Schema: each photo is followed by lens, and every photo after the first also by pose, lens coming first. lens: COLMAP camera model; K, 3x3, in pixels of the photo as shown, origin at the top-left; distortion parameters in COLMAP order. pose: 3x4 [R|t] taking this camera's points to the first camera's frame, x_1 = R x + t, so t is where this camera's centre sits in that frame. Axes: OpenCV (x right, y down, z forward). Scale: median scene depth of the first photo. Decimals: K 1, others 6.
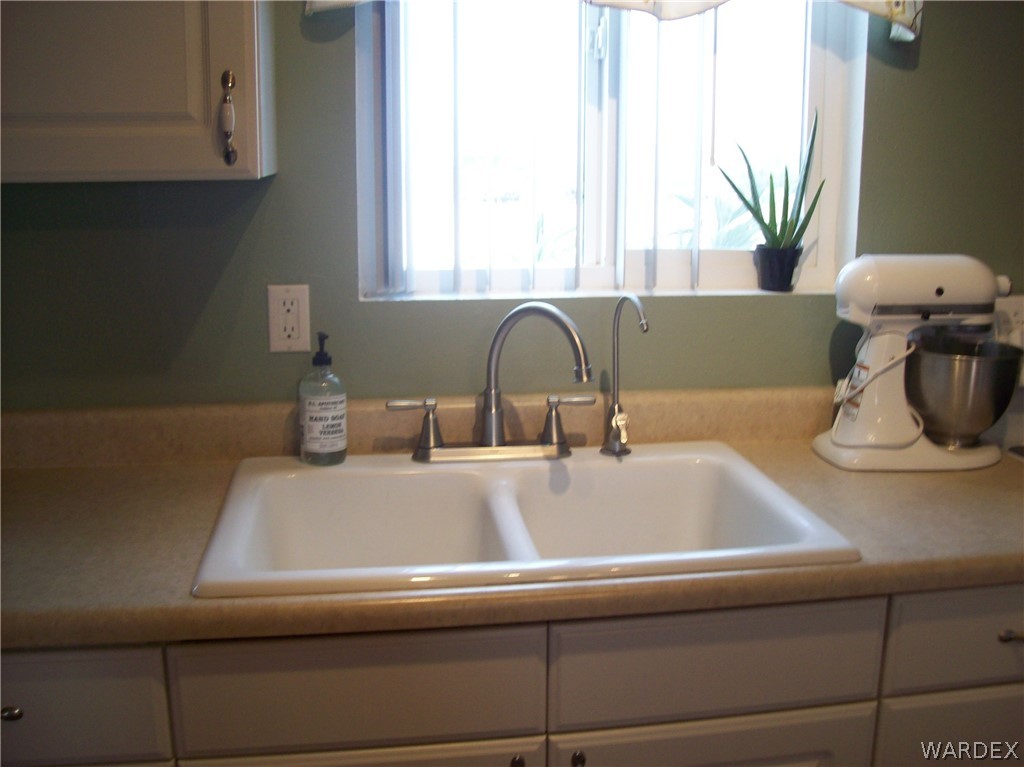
lens RADIAL K [[1097.7, 0, 517.0], [0, 1097.7, 391.3], [0, 0, 1]] dist [-0.133658, 0.000000]
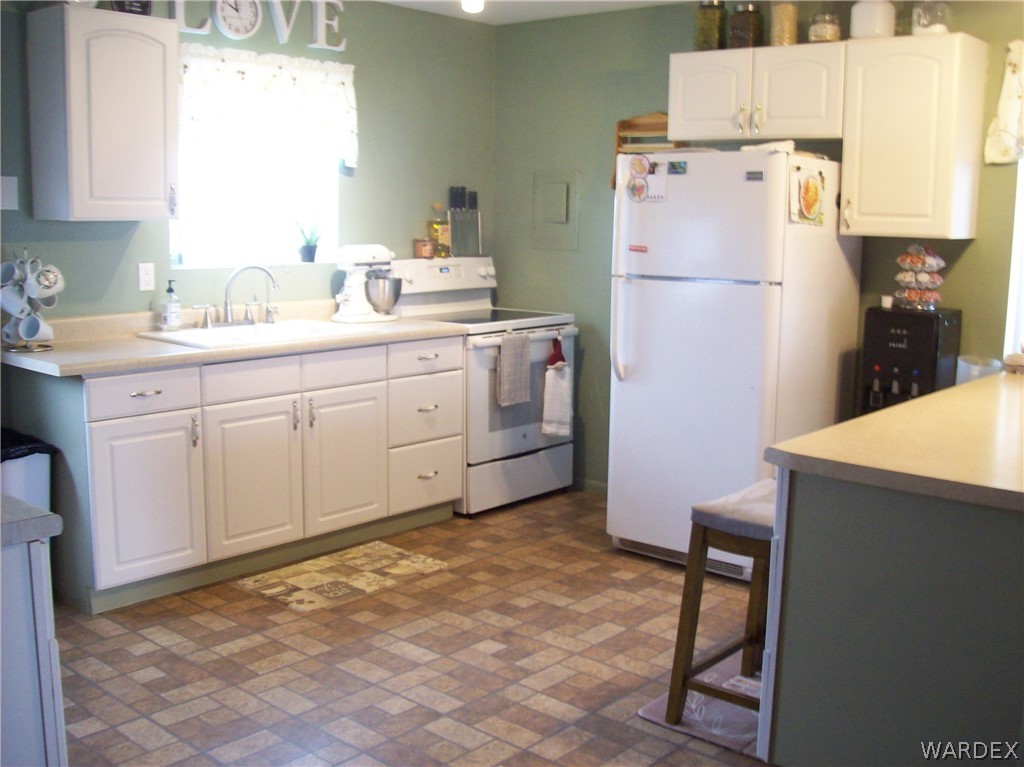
lens RADIAL K [[1097.7, 0, 513.2], [0, 1097.7, 381.8], [0, 0, 1]] dist [-0.133658, 0.000000]
pose [[0.786112, -0.092397, 0.611139, -1.072833], [0.122538, 0.992435, -0.007578, 0.289441], [-0.605816, 0.080845, 0.791487, -1.422702]]
